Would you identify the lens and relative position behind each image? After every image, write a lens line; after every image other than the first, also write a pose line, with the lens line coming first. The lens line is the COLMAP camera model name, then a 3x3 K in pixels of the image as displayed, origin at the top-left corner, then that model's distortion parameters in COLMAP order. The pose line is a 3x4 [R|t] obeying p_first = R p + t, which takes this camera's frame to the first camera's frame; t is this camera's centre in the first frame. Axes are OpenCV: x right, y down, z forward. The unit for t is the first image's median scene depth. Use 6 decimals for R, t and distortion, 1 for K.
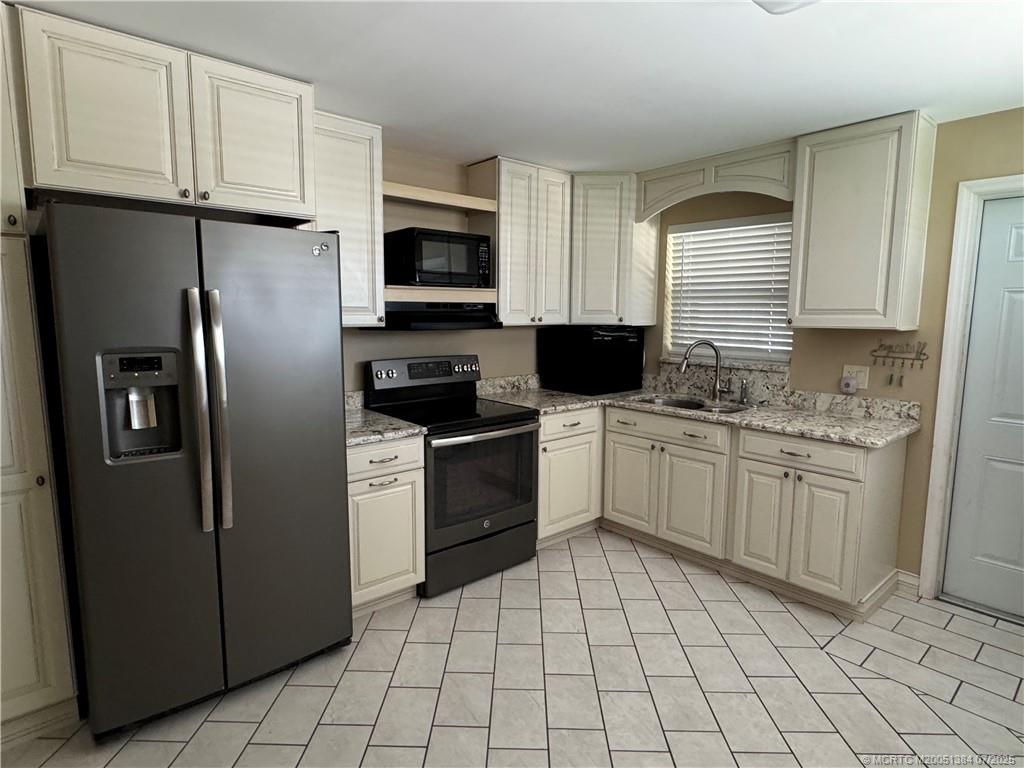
lens RADIAL K [[568.1, 0, 511.7], [0, 568.1, 381.0], [0, 0, 1]] dist [-0.008191, 0.002499]
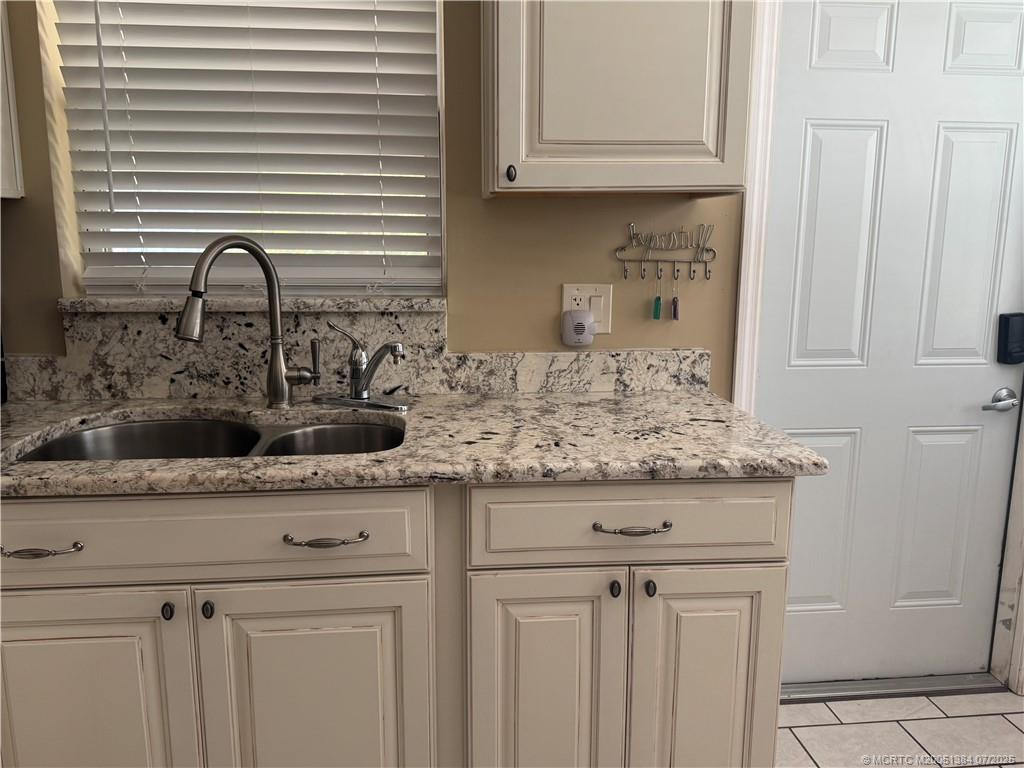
lens RADIAL K [[819.8, 0, 510.4], [0, 819.8, 380.5], [0, 0, 1]] dist [0.059396, -0.011503]
pose [[0.593411, -0.147087, 0.791346, 0.033024], [0.100298, 0.989011, 0.108616, -0.023244], [-0.798626, 0.014916, 0.601643, 0.544142]]
